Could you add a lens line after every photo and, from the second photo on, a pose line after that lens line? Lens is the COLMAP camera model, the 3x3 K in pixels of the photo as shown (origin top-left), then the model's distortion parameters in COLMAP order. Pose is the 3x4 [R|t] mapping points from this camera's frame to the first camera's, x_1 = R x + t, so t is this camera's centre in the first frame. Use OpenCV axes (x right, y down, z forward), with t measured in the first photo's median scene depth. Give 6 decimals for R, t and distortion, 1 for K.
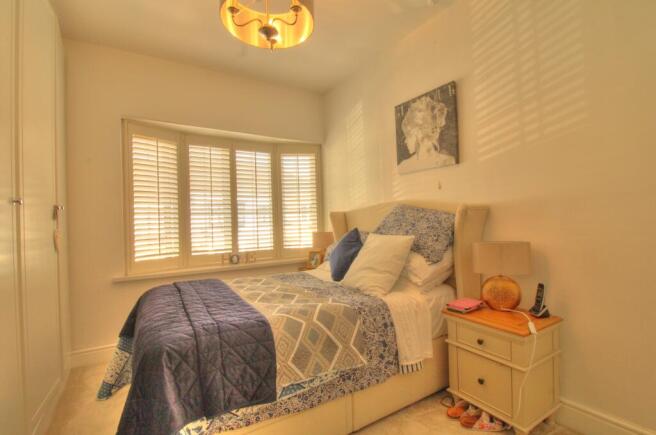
lens RADIAL K [[304.1, 0, 328.0], [0, 304.1, 217.5], [0, 0, 1]] dist [-0.001399, -0.000149]
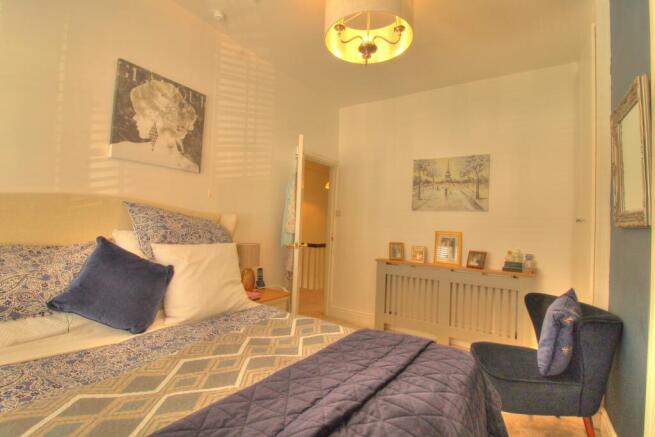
lens RADIAL K [[312.7, 0, 327.5], [0, 312.7, 218.5], [0, 0, 1]] dist [0.000586, 0.000024]
pose [[-0.406505, 0.034146, 0.913010, -0.679864], [-0.031911, 0.998161, -0.051539, 0.019219], [-0.913091, -0.050086, -0.404668, 0.949406]]
